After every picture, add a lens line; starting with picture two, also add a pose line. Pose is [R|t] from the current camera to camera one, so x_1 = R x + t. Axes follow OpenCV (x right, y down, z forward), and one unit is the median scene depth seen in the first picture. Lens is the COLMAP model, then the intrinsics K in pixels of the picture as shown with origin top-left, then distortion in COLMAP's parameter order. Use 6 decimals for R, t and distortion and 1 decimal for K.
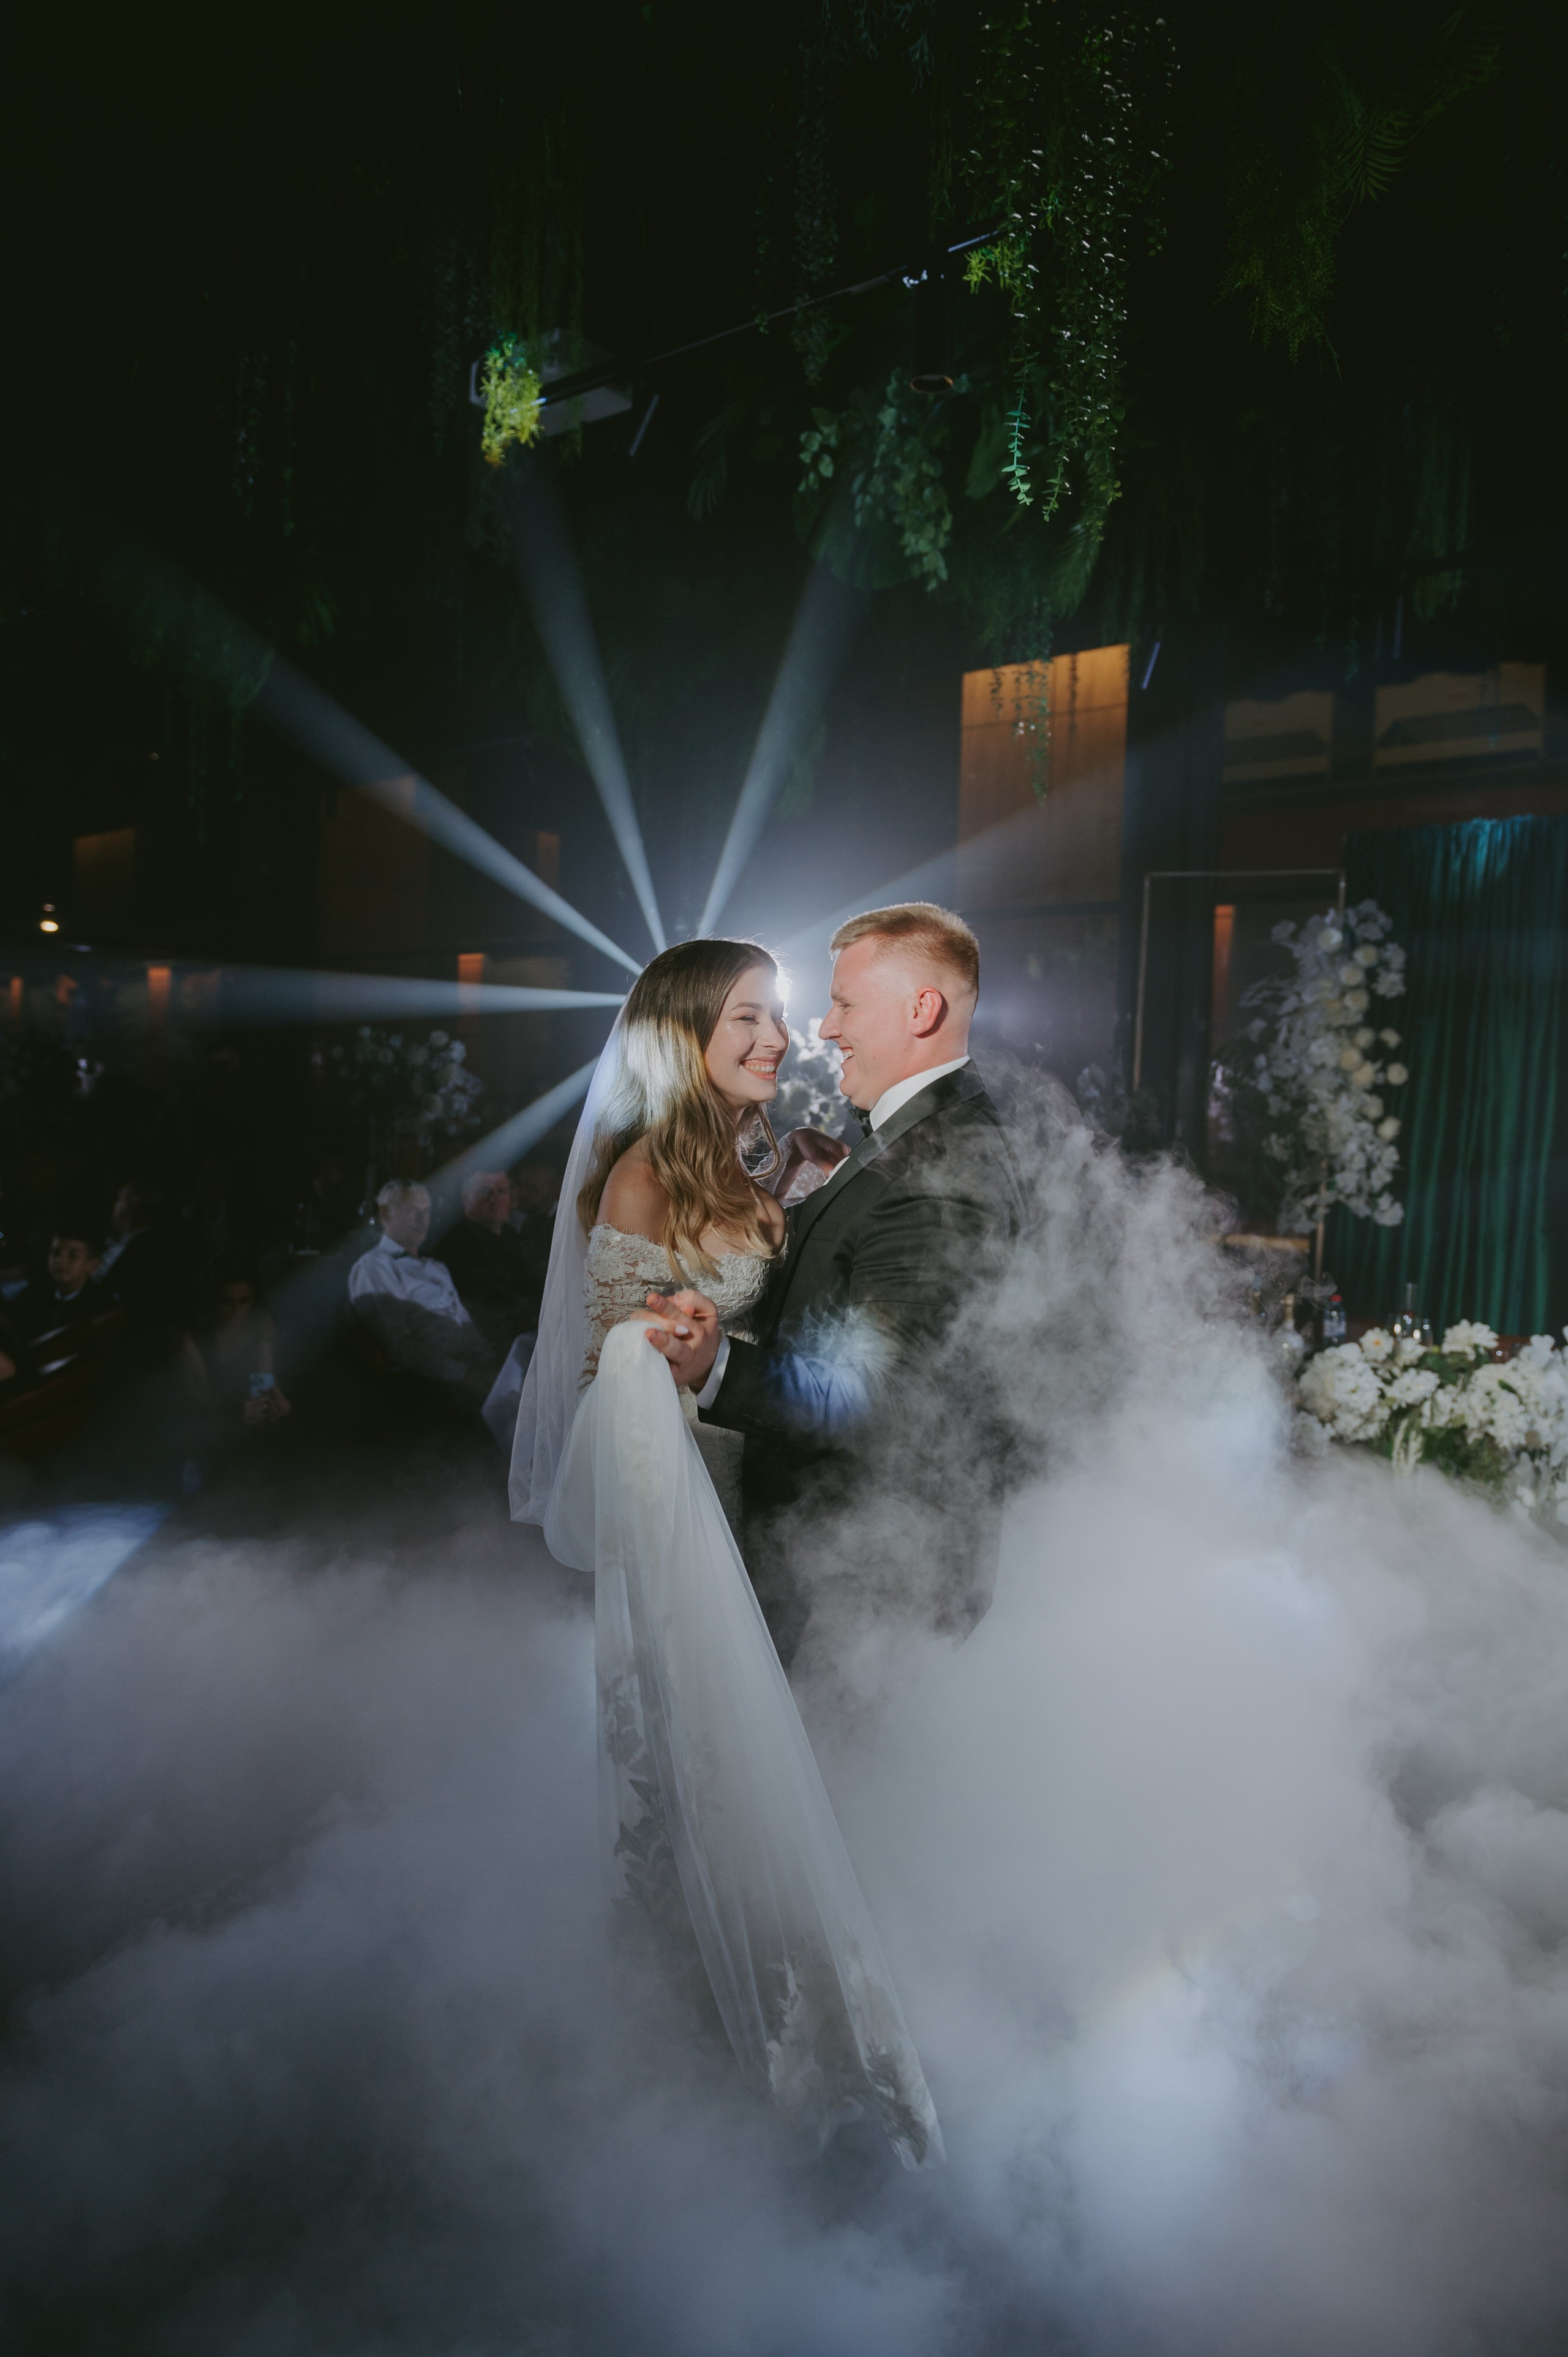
lens RADIAL K [[1624.0, 0, 767.3], [0, 1624.0, 1167.0], [0, 0, 1]] dist [-0.016595, -0.002073]
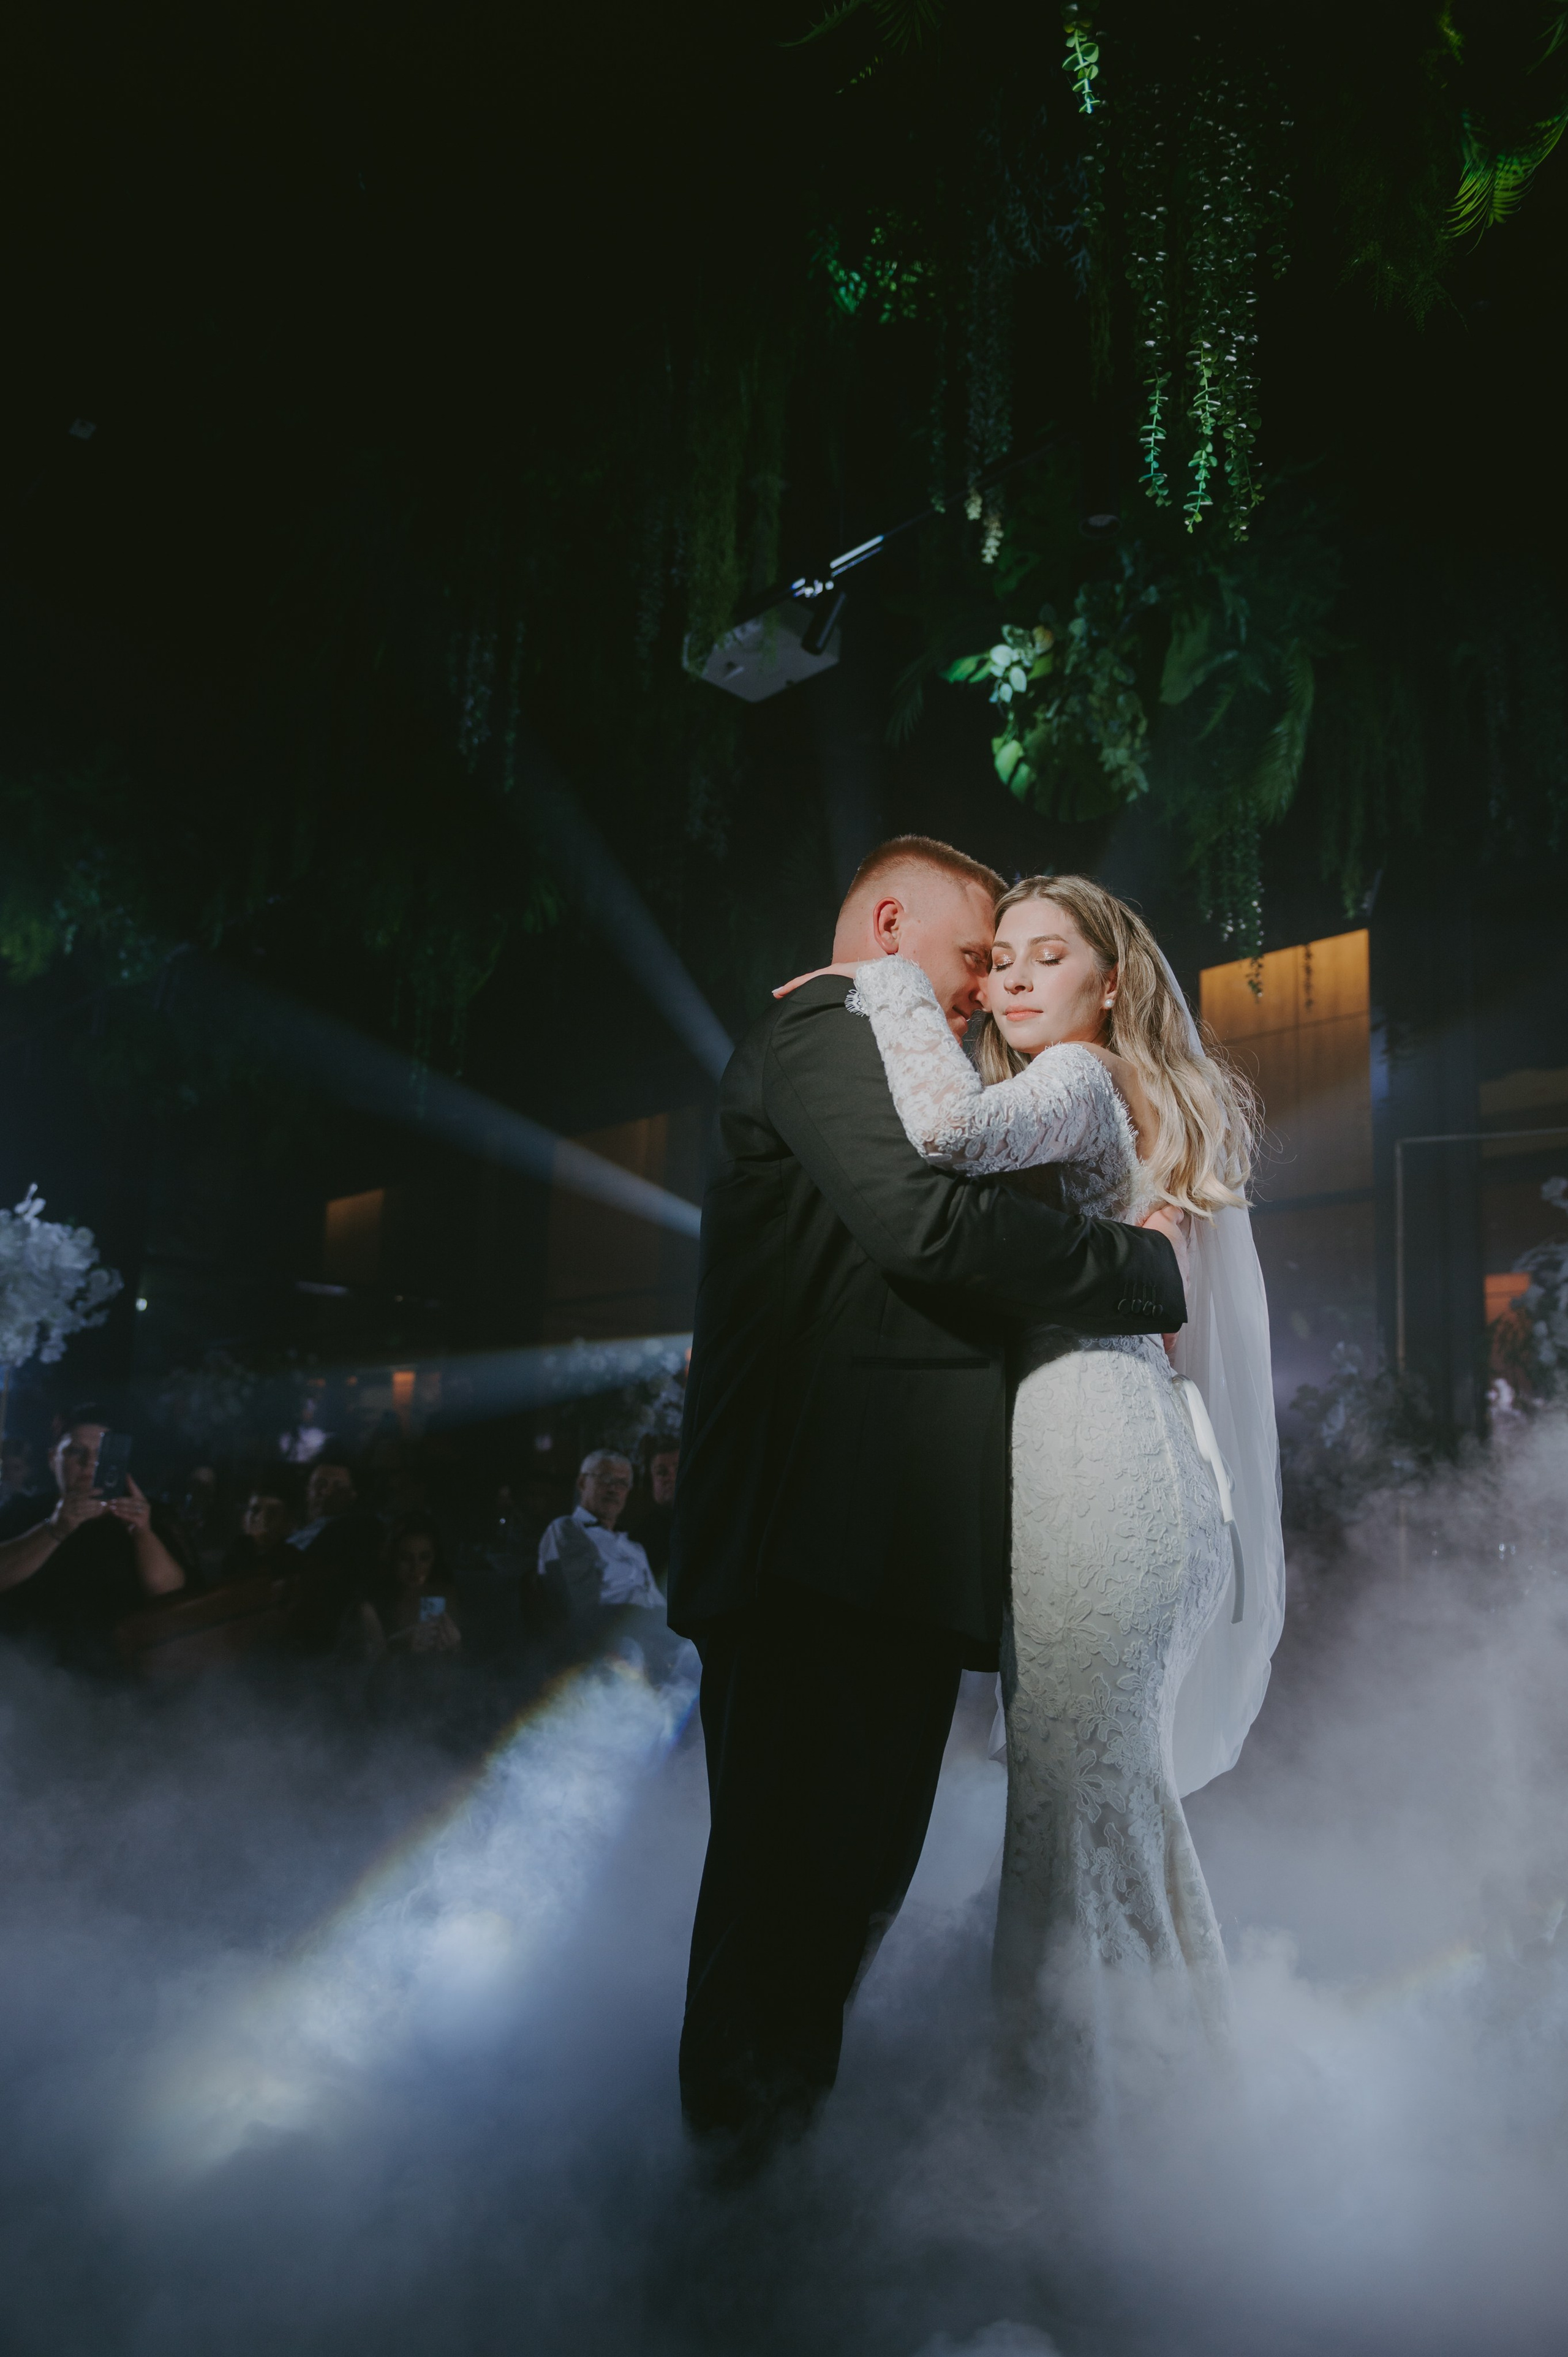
lens RADIAL K [[1706.4, 0, 768.8], [0, 1706.4, 1196.0], [0, 0, 1]] dist [-0.025452, -0.002702]
pose [[0.988739, -0.017420, -0.148634, 0.024208], [-0.018247, 0.971757, -0.235277, 0.095181], [0.148535, 0.235340, 0.960496, 0.019421]]
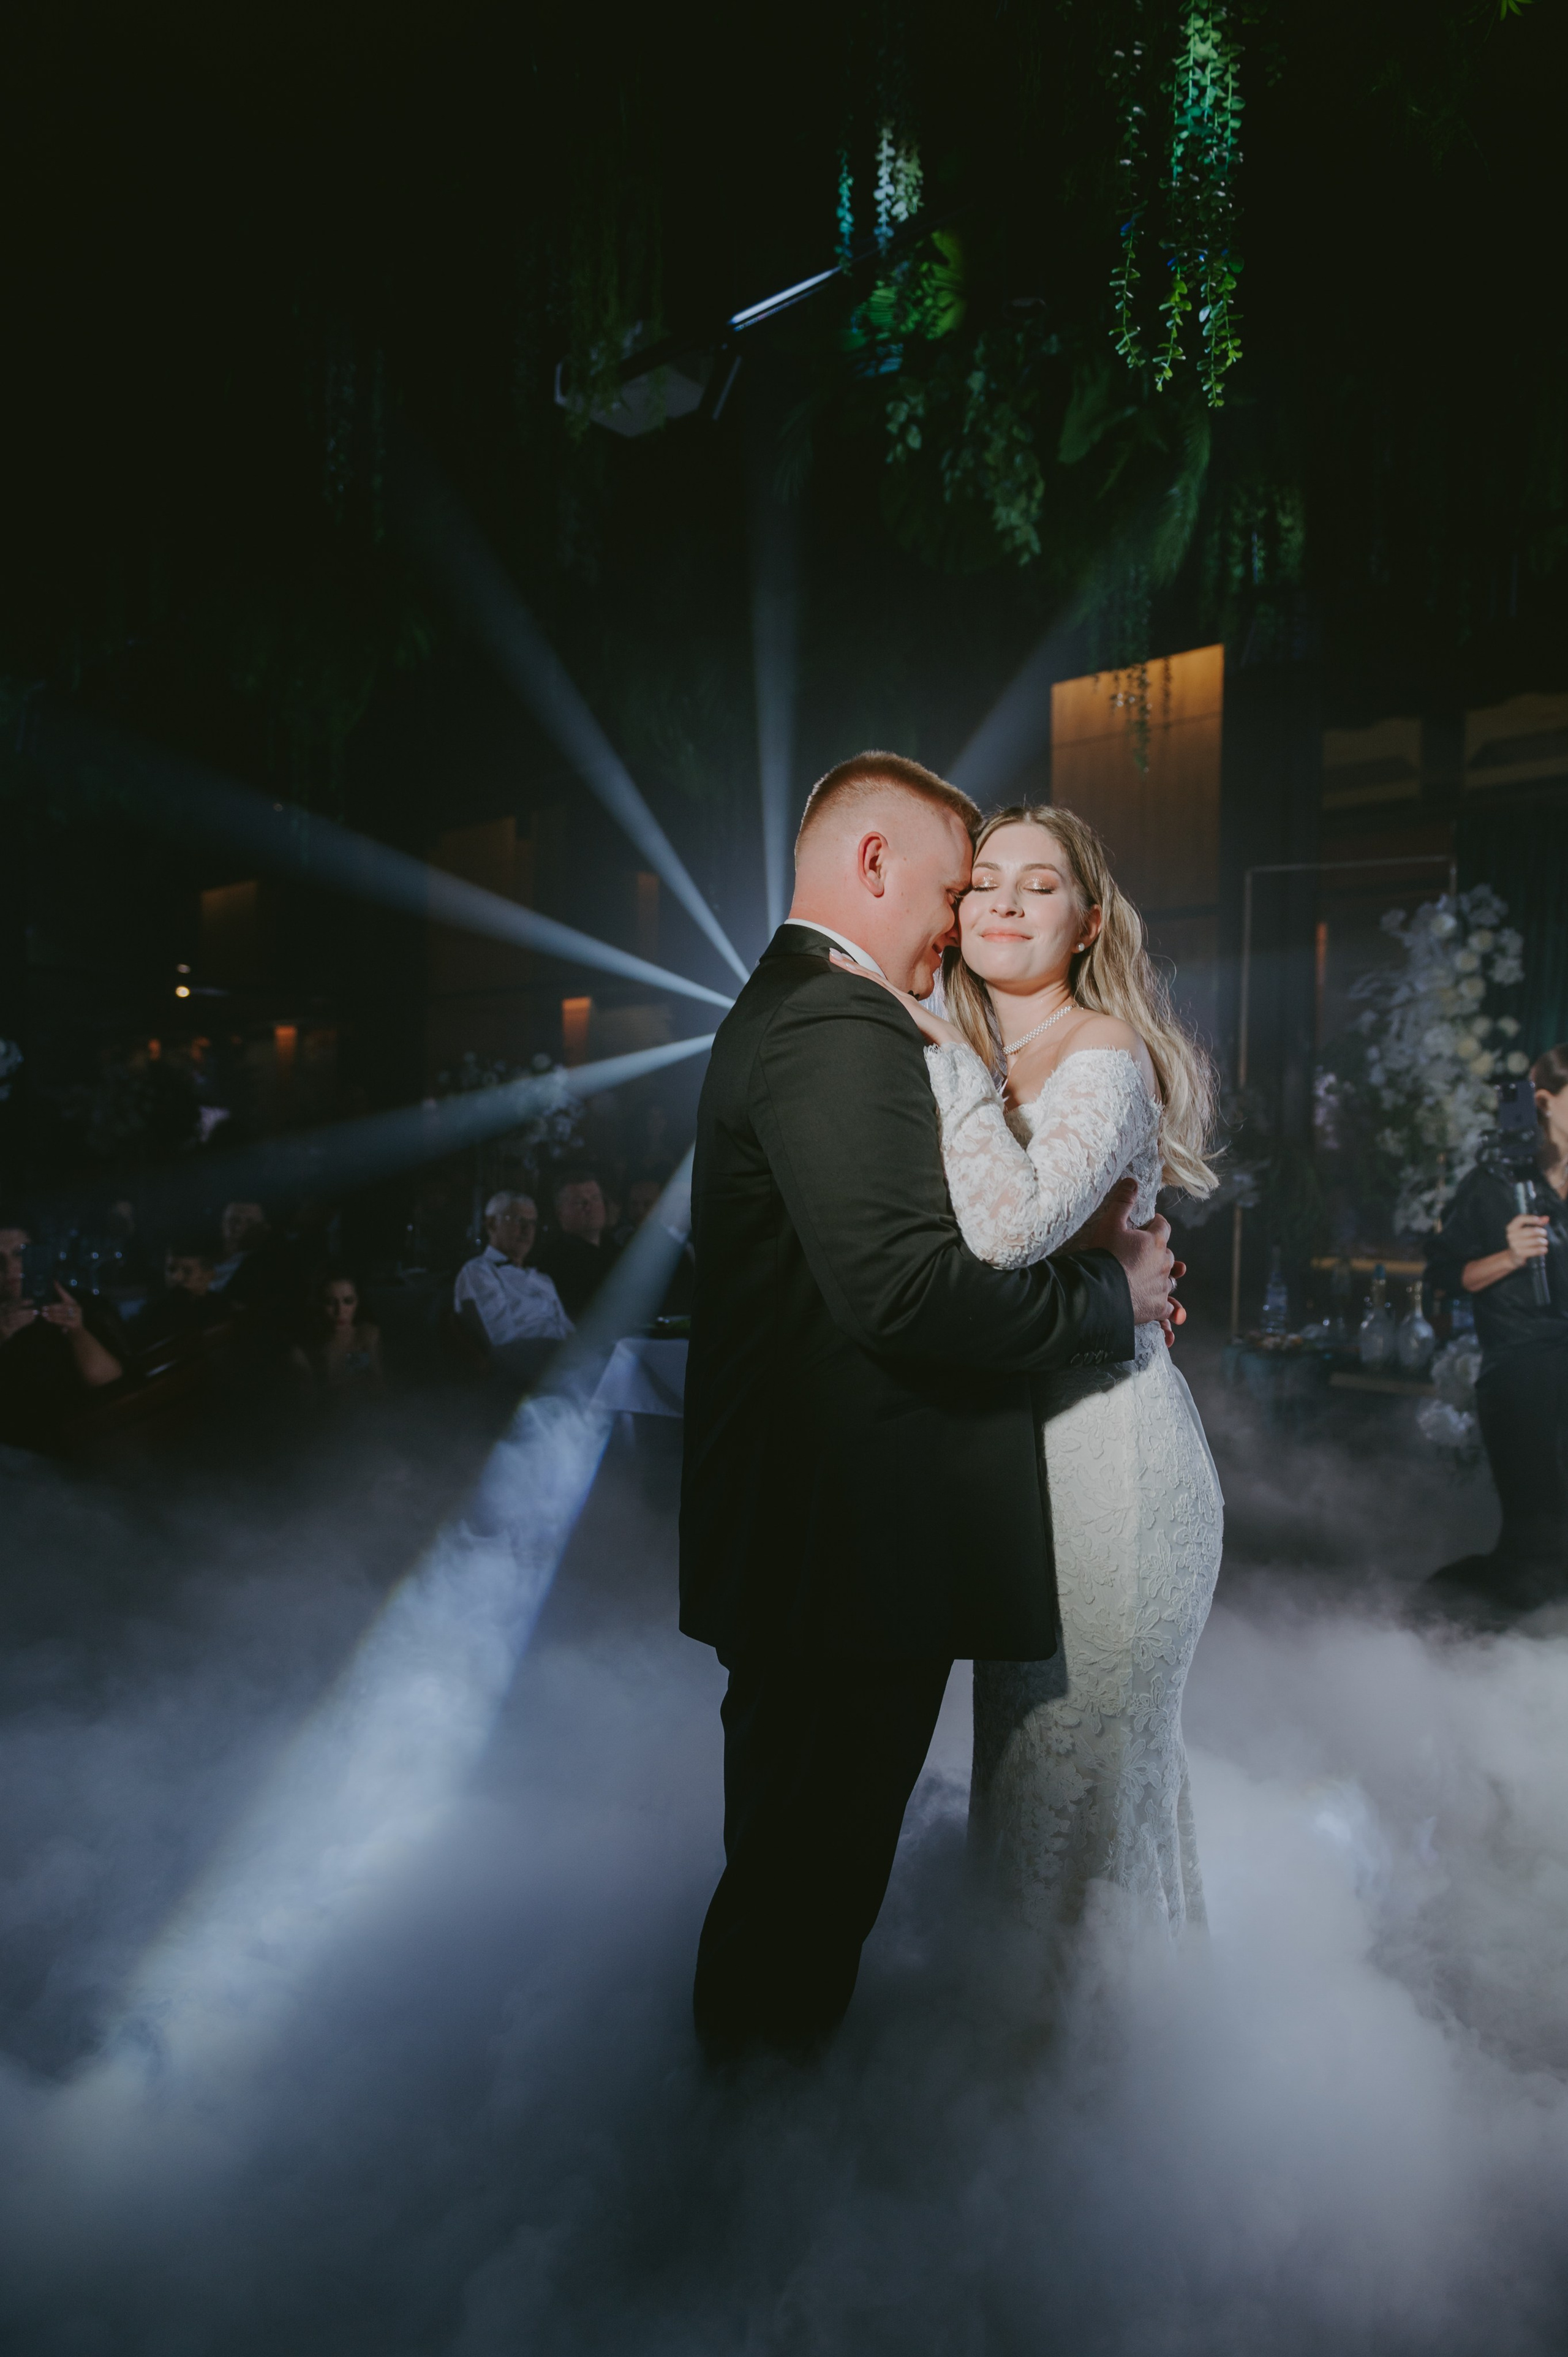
lens RADIAL K [[1565.8, 0, 761.2], [0, 1565.8, 1183.8], [0, 0, 1]] dist [-0.014654, 0.001112]
pose [[0.997551, -0.019932, -0.067039, -0.001015], [0.018765, 0.999662, -0.017992, 0.023929], [0.067375, 0.016690, 0.997588, 0.041380]]
